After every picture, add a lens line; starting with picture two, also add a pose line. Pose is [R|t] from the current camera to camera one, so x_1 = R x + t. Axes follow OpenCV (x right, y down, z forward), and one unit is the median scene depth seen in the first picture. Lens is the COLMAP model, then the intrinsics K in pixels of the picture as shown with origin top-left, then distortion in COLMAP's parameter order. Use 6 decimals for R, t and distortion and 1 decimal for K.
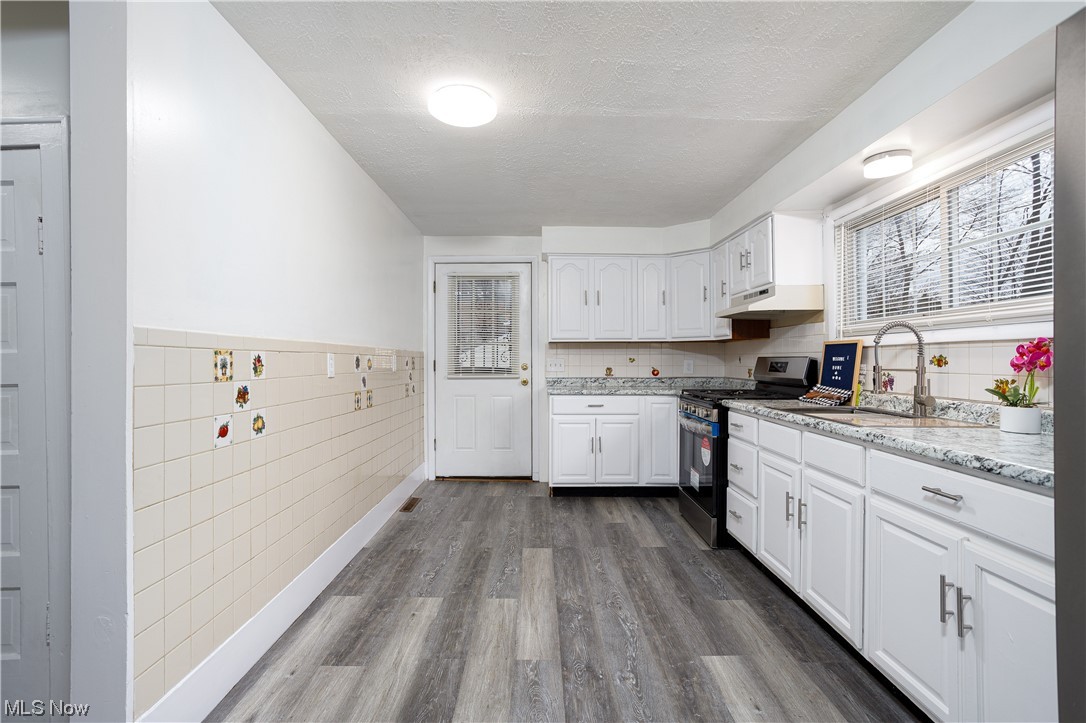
lens RADIAL K [[528.0, 0, 534.0], [0, 528.0, 357.9], [0, 0, 1]] dist [-0.012337, 0.003358]
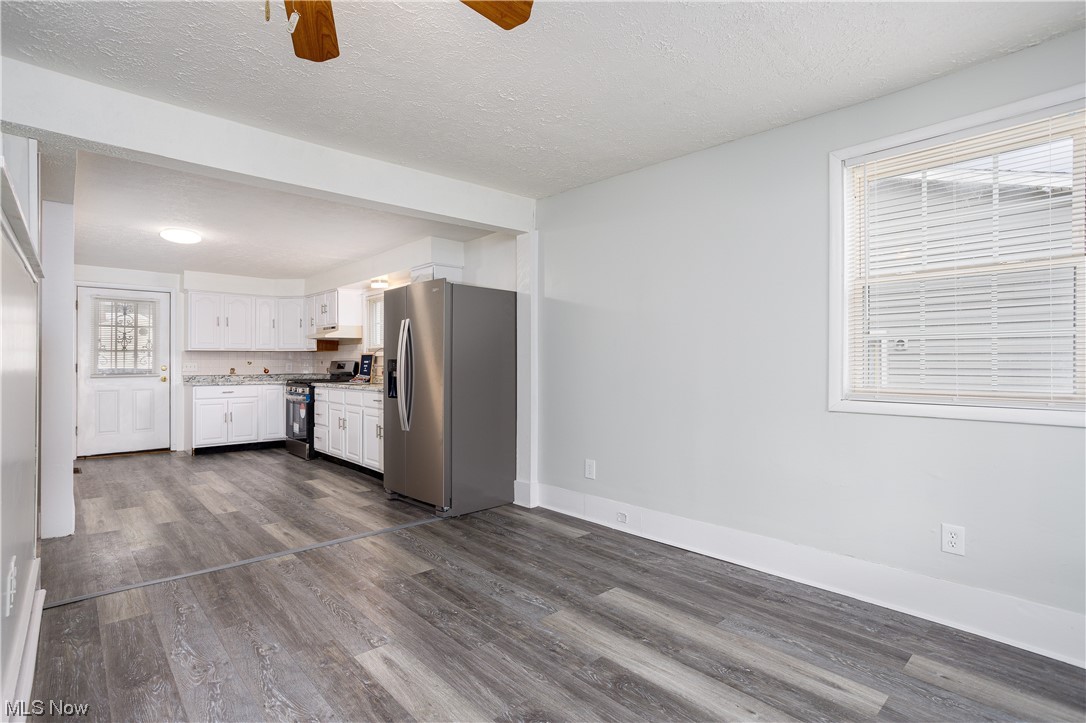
lens RADIAL K [[528.0, 0, 543.1], [0, 528.0, 357.0], [0, 0, 1]] dist [-0.012337, 0.003358]
pose [[0.728655, 0.004127, 0.684868, -0.270386], [0.001694, 0.999968, -0.007828, 0.000623], [-0.684879, 0.006864, 0.728625, -0.770820]]
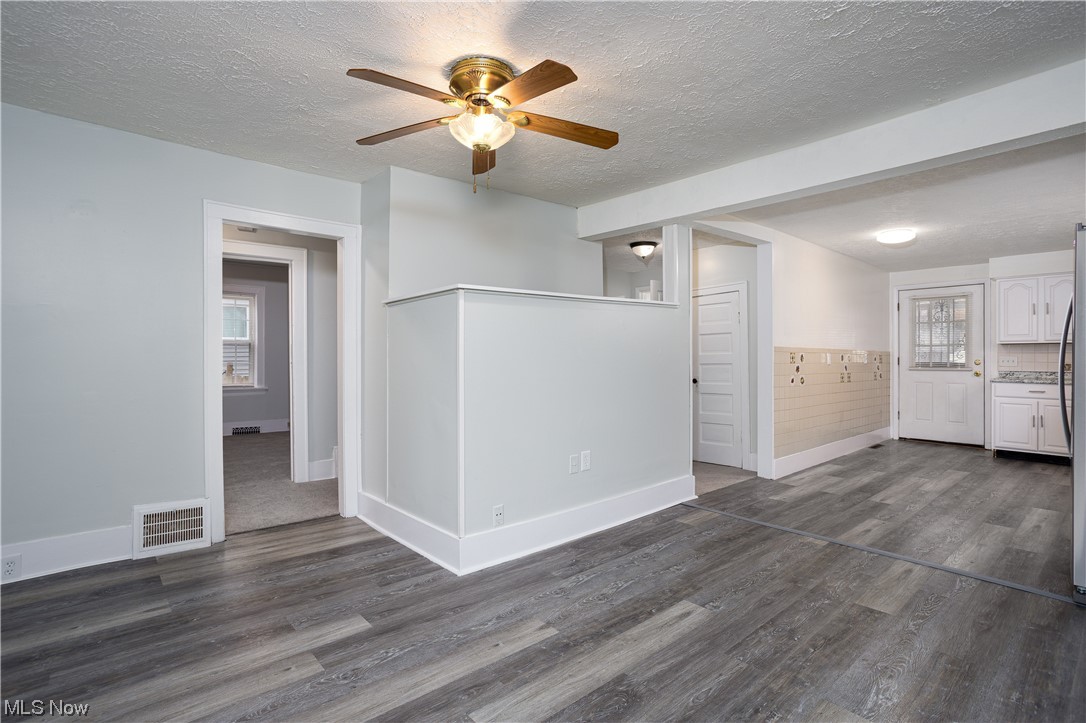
lens RADIAL K [[528.0, 0, 546.3], [0, 528.0, 356.9], [0, 0, 1]] dist [-0.012337, 0.003358]
pose [[0.674037, 0.001857, -0.738695, 0.262076], [-0.000575, 0.999998, 0.001989, 0.001391], [0.738697, -0.000916, 0.674037, -0.804437]]
